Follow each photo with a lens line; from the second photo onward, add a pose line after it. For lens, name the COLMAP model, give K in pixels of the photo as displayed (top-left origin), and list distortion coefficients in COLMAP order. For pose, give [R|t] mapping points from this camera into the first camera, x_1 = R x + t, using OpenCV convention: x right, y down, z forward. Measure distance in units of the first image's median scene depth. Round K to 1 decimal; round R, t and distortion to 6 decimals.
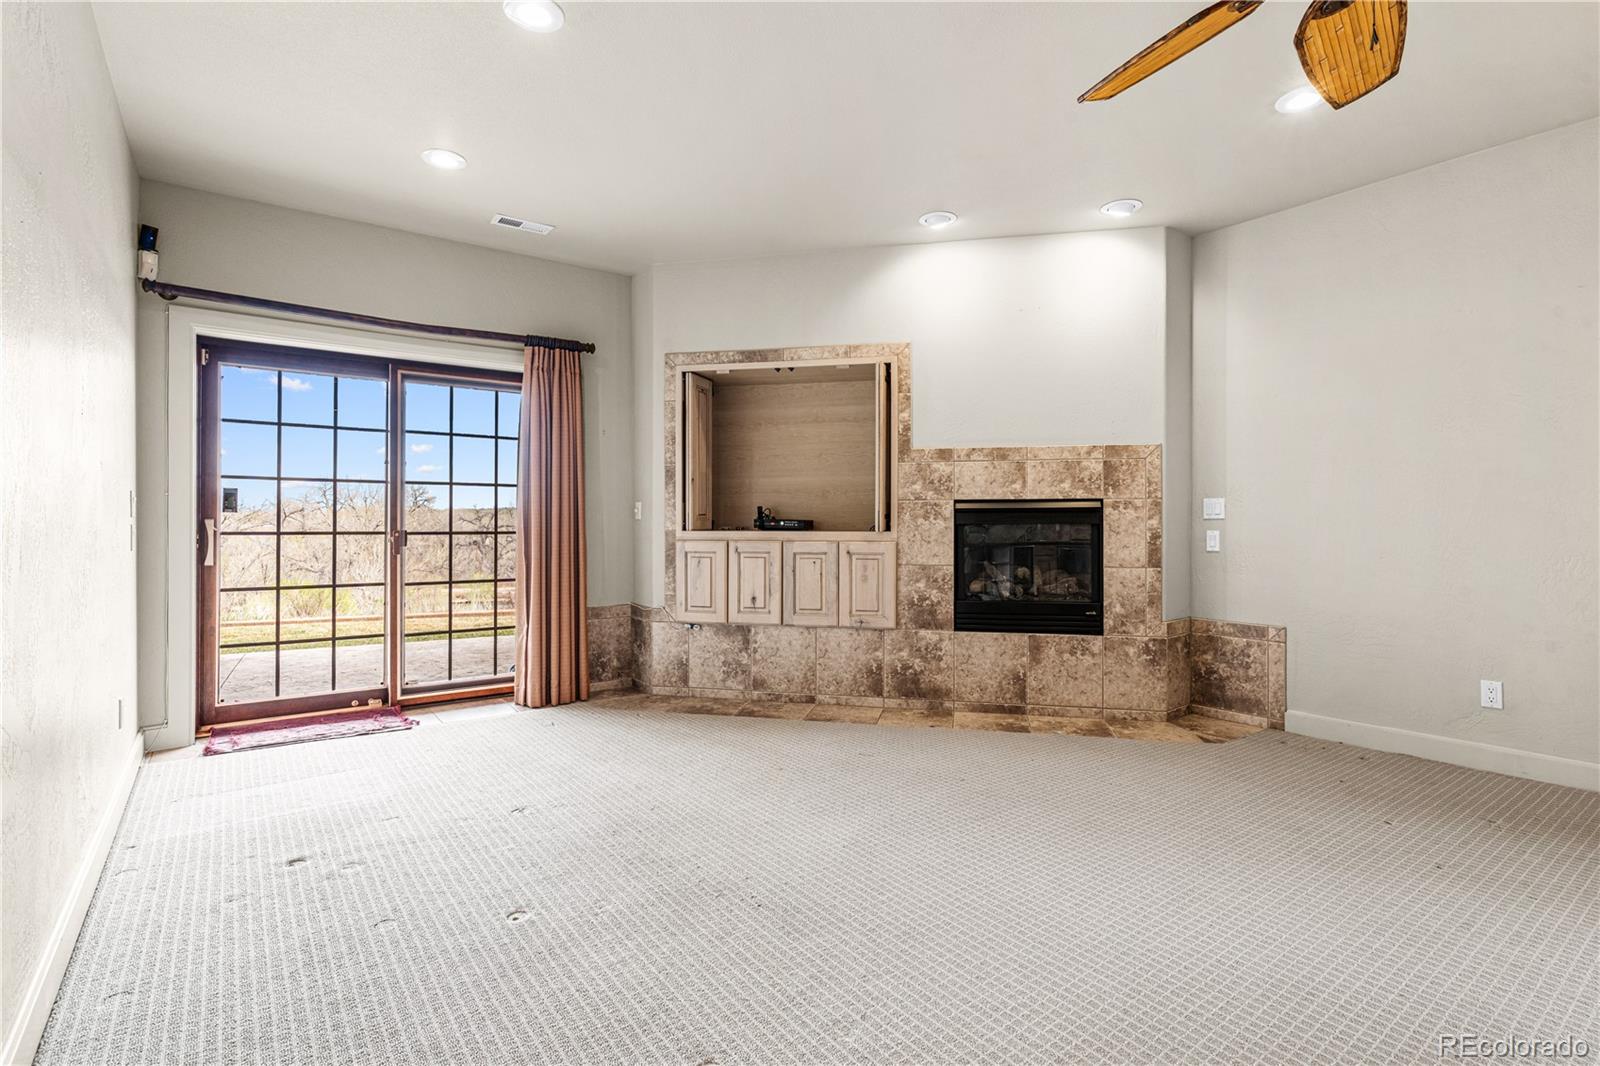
lens RADIAL K [[764.9, 0, 804.5], [0, 764.9, 517.1], [0, 0, 1]] dist [-0.000087, 0.000063]
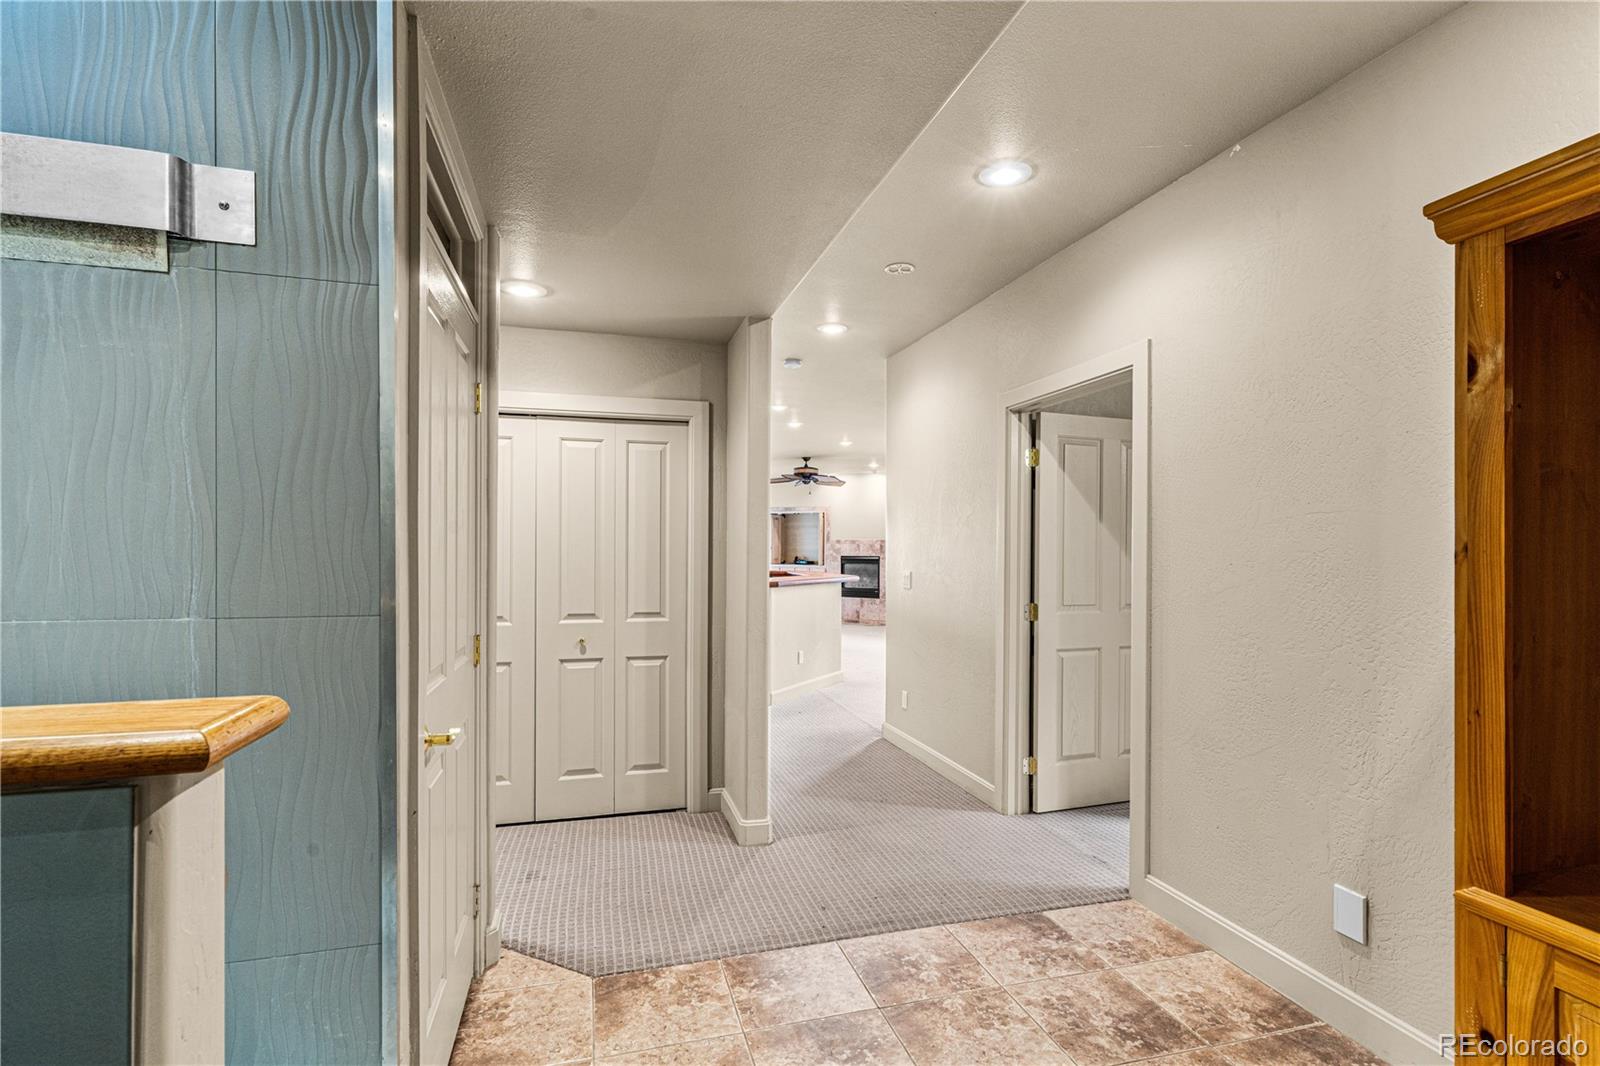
lens RADIAL K [[764.0, 0, 804.3], [0, 764.0, 556.8], [0, 0, 1]] dist [0.000166, 0.000019]
pose [[0.933045, 0.009851, -0.359624, 1.224796], [-0.005637, 0.999903, 0.012765, -0.059551], [0.359715, -0.009883, 0.933010, -2.076341]]
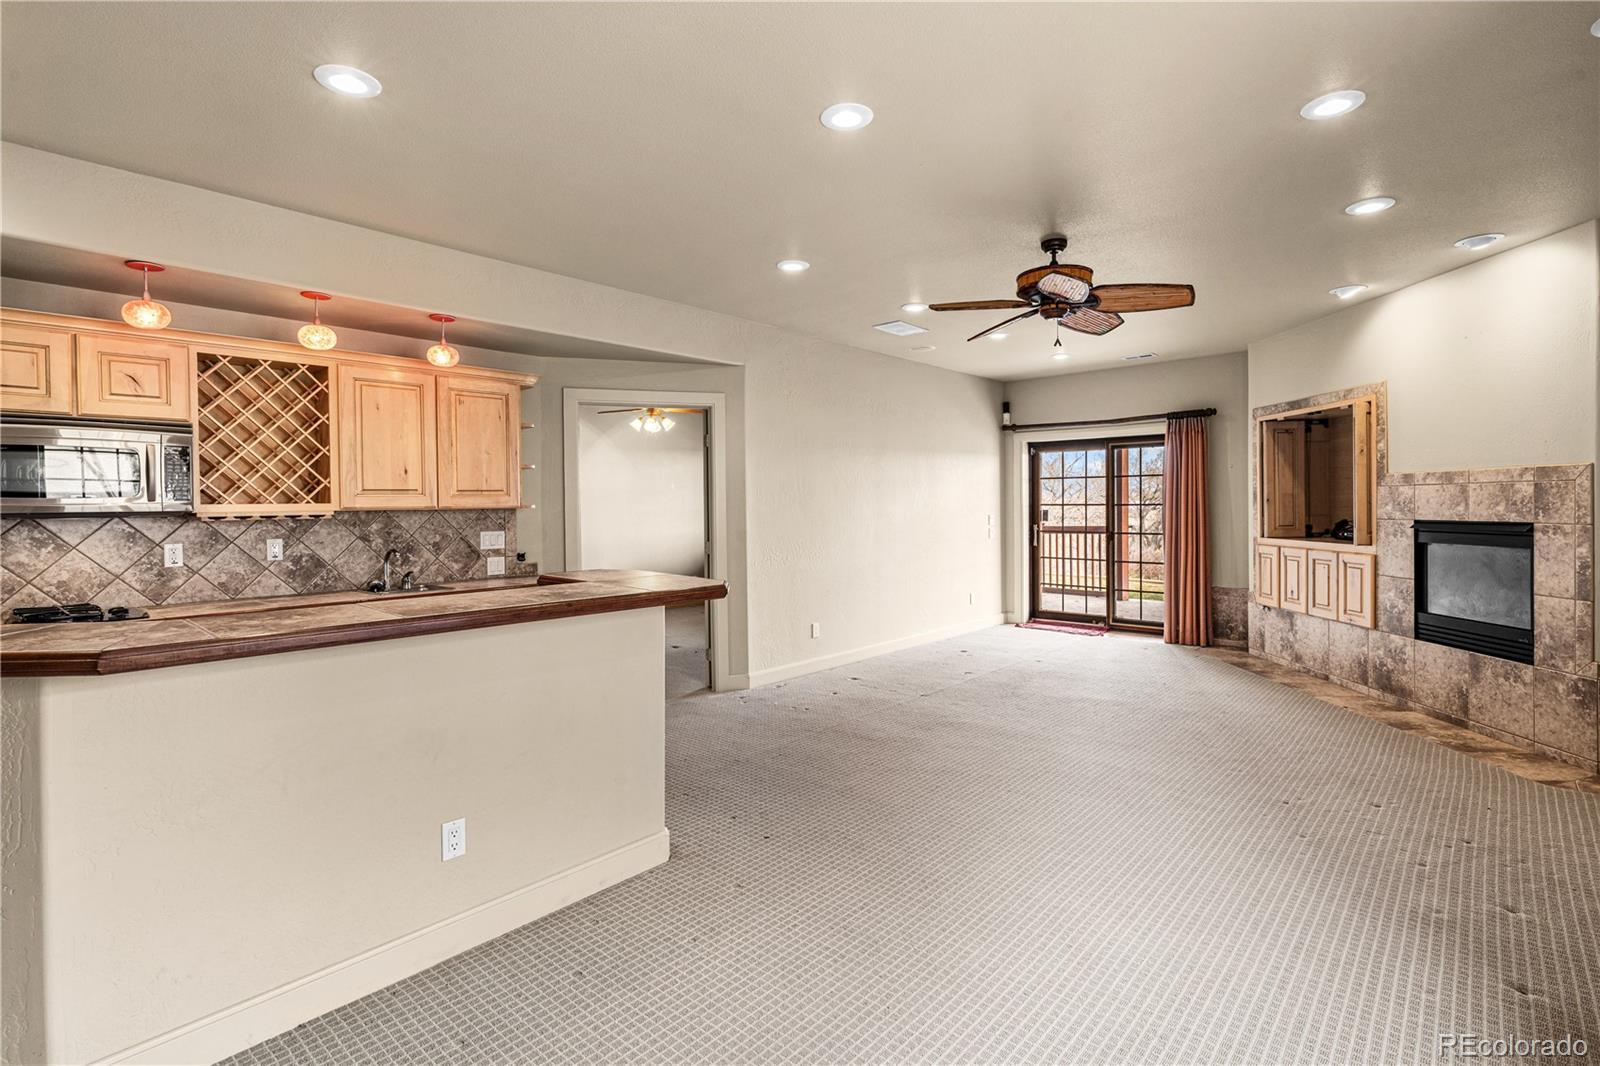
lens RADIAL K [[764.9, 0, 804.5], [0, 764.9, 517.1], [0, 0, 1]] dist [-0.000087, 0.000063]
pose [[0.200345, 0.013736, -0.979629, 1.116838], [0.013315, 0.999771, 0.016741, -0.057873], [0.979635, -0.016398, 0.200116, -0.080867]]
